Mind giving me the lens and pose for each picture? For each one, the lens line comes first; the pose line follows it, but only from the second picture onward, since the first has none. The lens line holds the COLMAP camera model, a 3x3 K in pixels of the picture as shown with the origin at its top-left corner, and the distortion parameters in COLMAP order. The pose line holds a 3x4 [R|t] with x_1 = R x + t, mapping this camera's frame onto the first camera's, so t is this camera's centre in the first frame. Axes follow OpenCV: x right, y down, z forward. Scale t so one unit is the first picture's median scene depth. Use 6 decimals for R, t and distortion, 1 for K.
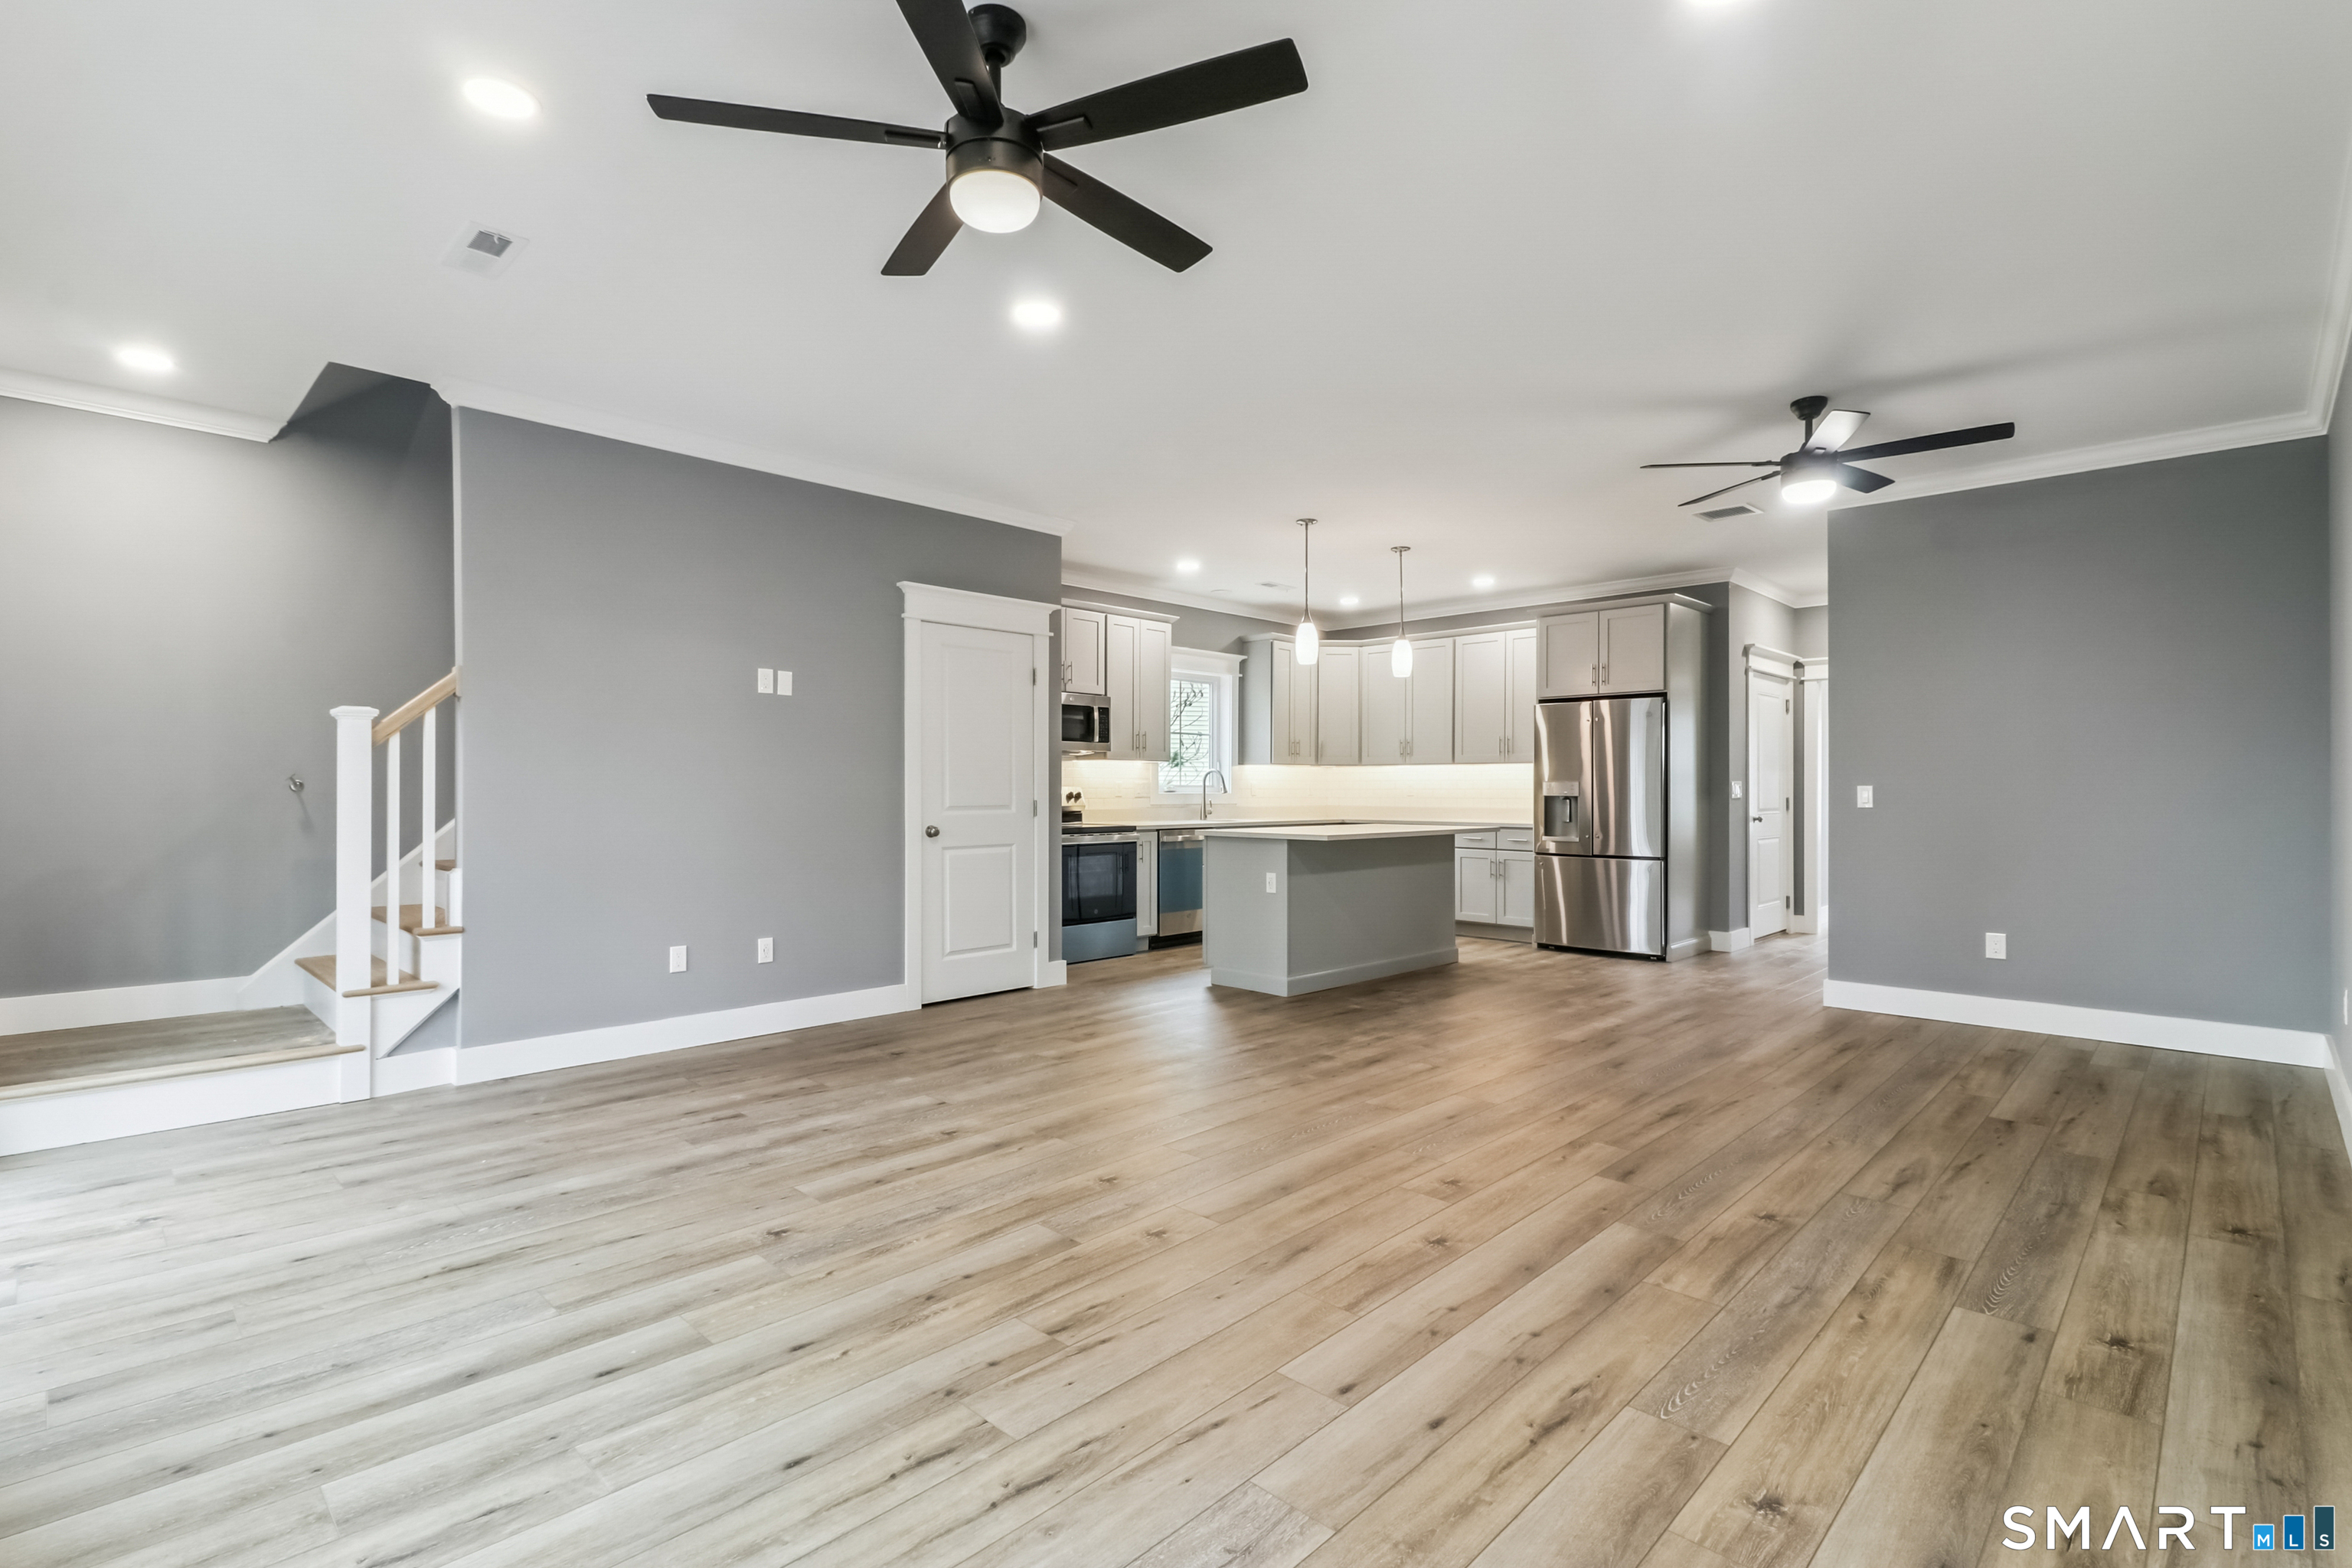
lens RADIAL K [[1110.0, 0, 1152.8], [0, 1110.0, 787.6], [0, 0, 1]] dist [-0.000369, -0.000057]
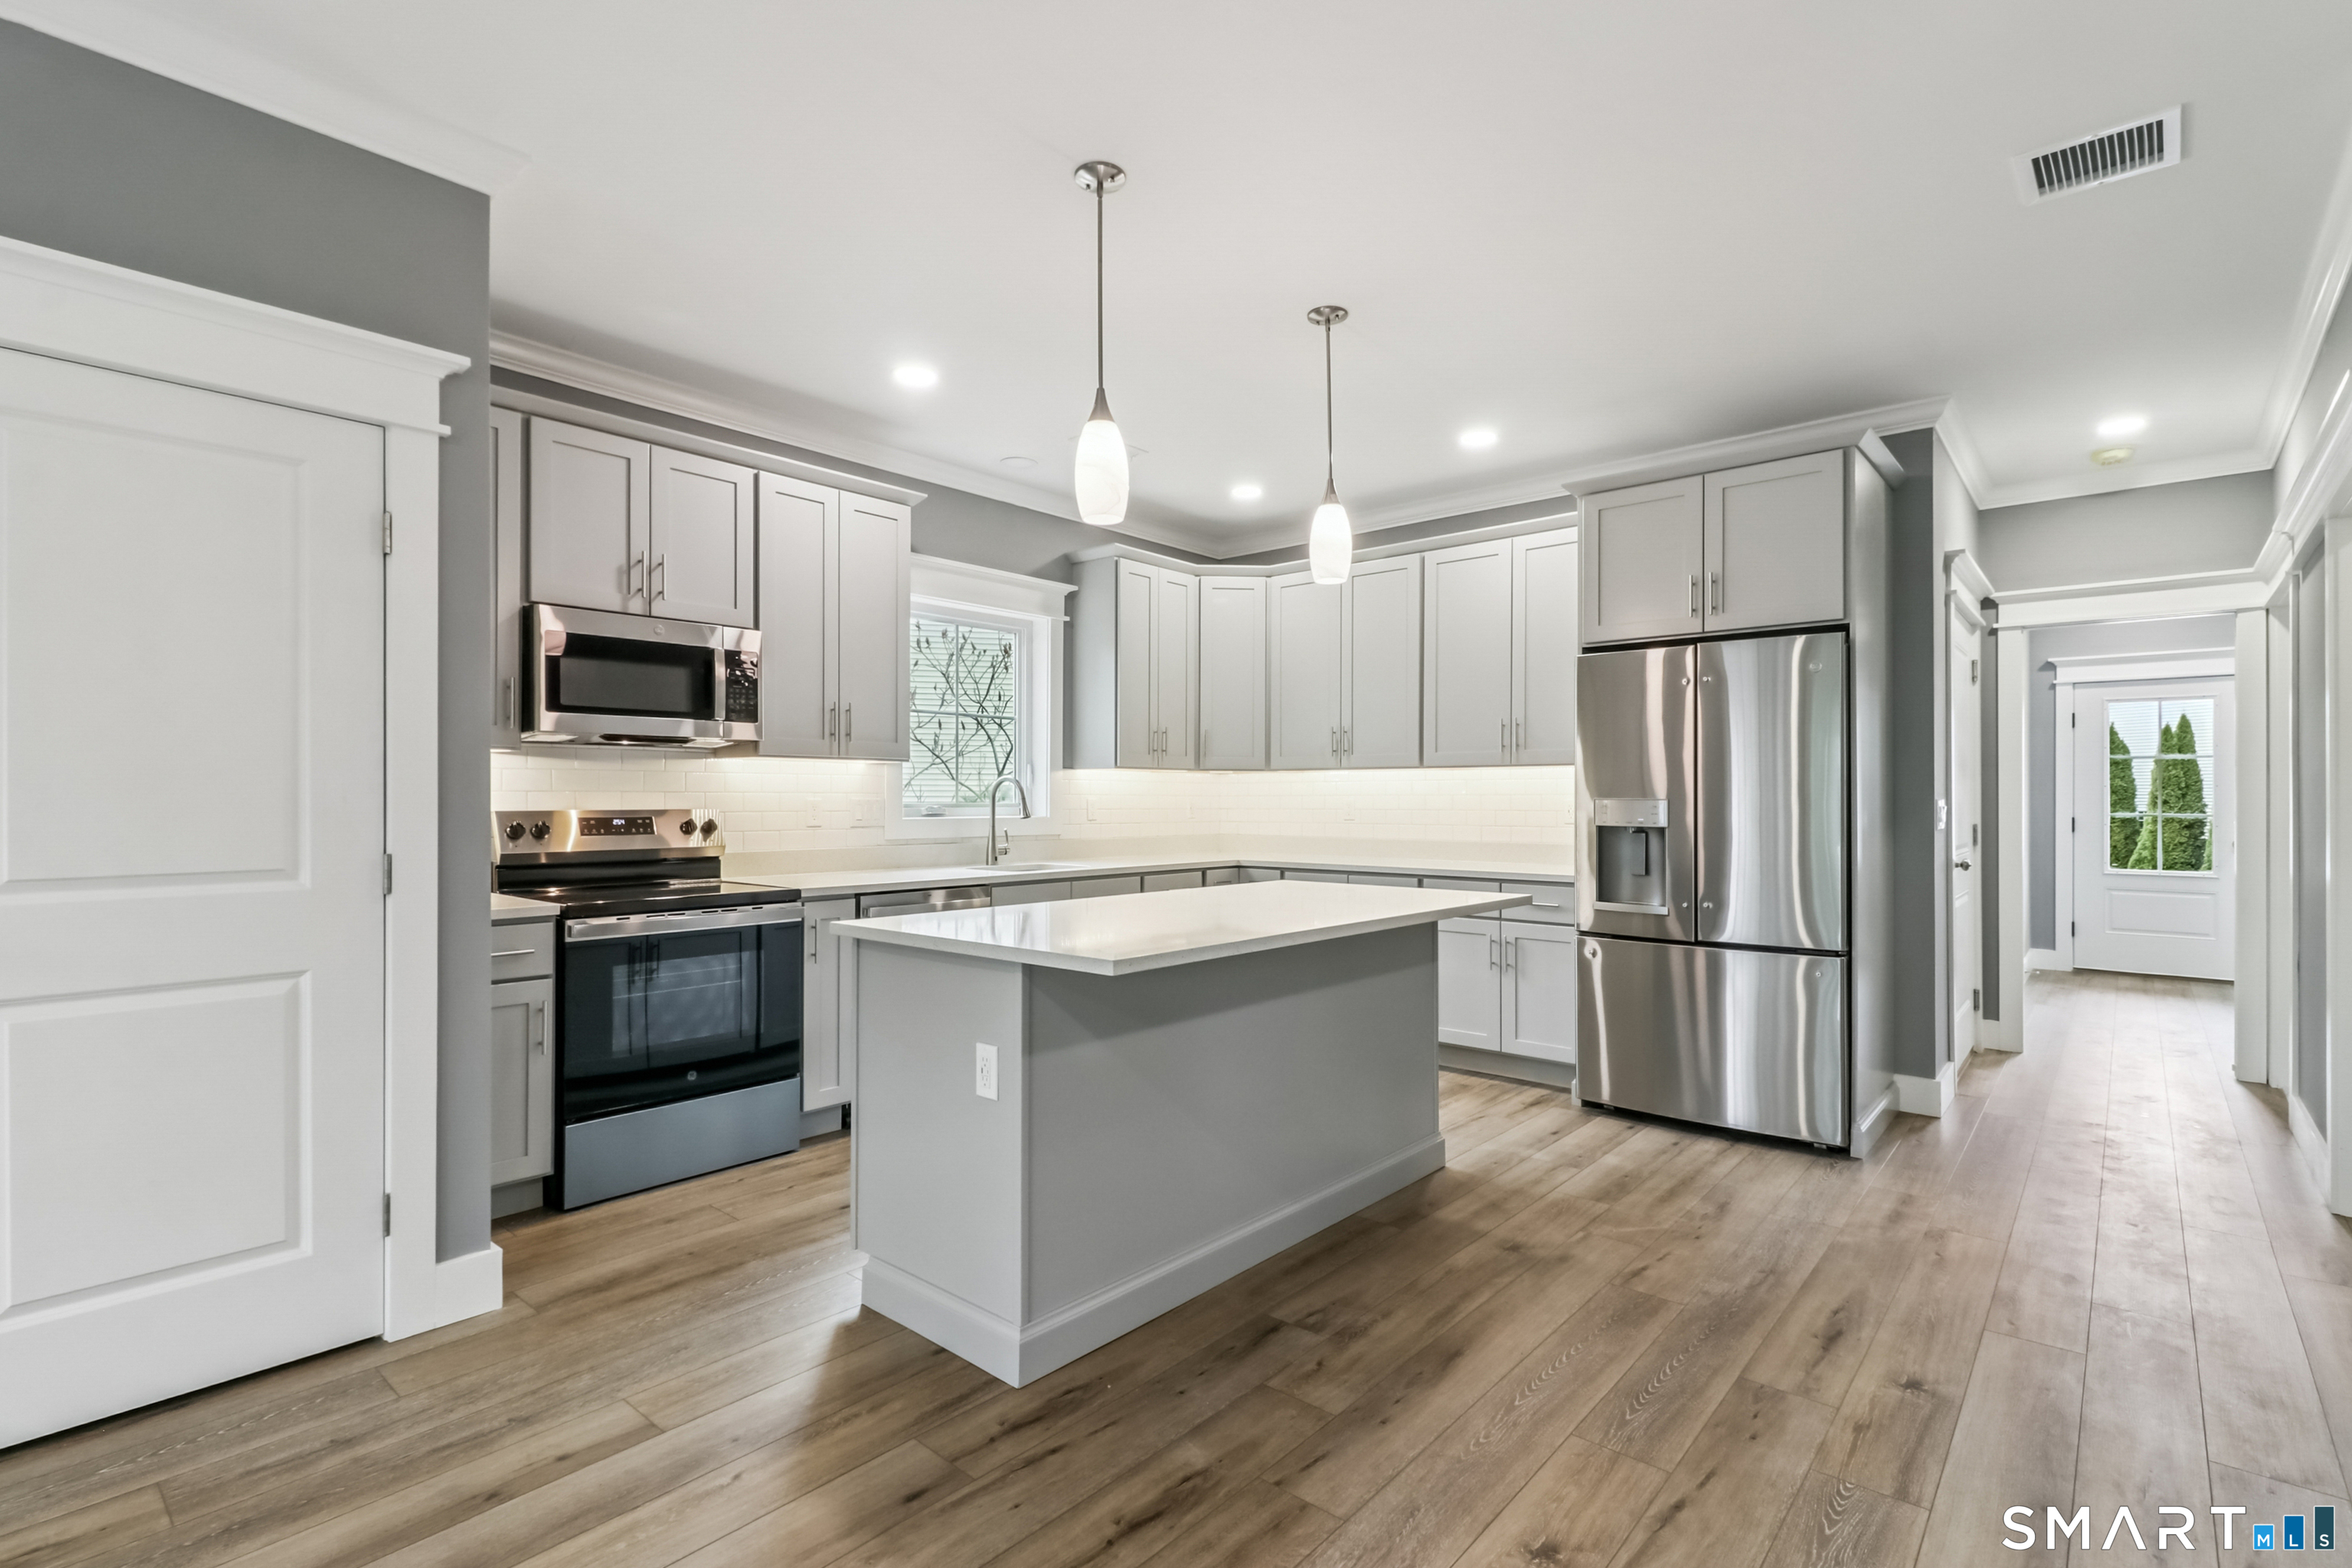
lens RADIAL K [[1100.8, 0, 1158.3], [0, 1100.8, 804.6], [0, 0, 1]] dist [0.014793, -0.000019]
pose [[0.998544, -0.001206, 0.053933, 0.113082], [0.000888, 0.999982, 0.005925, -0.006061], [-0.053939, -0.005868, 0.998527, 0.479491]]
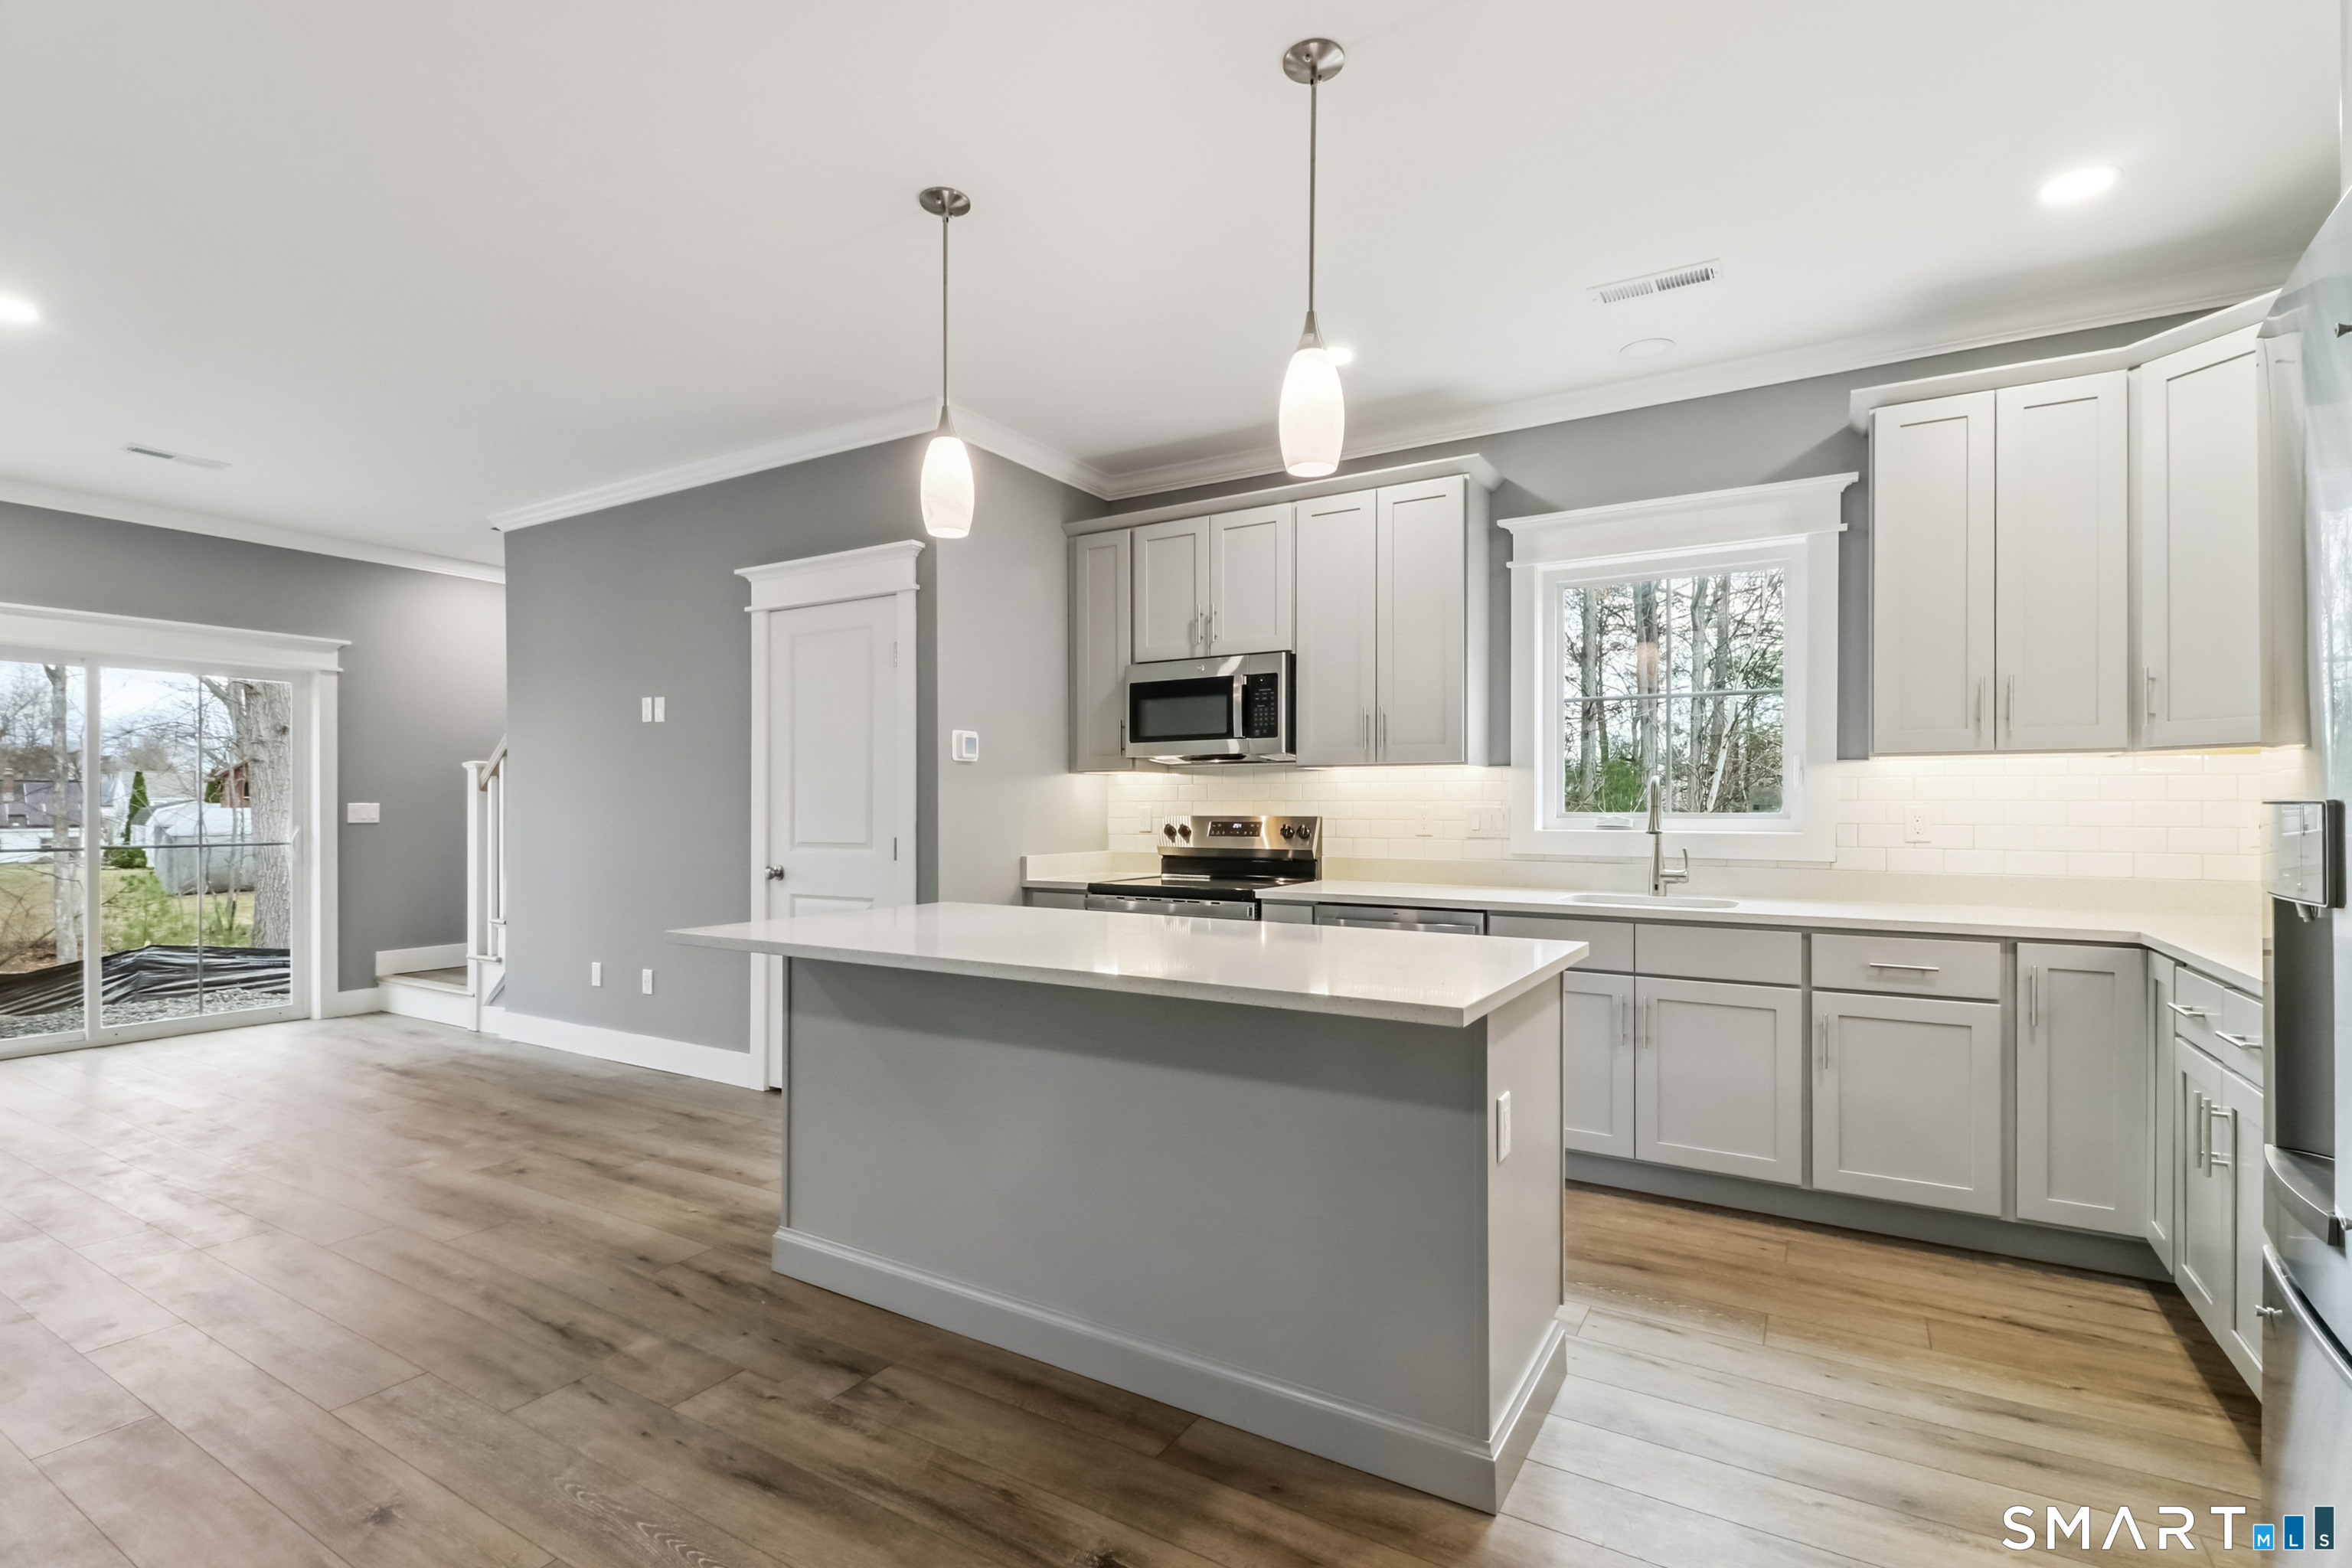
lens RADIAL K [[1100.8, 0, 1158.3], [0, 1100.8, 804.6], [0, 0, 1]] dist [0.014793, -0.000019]
pose [[0.223059, -0.005194, -0.974791, 0.468192], [0.000040, 0.999986, -0.005319, -0.003971], [0.974805, 0.001147, 0.223056, 0.803178]]
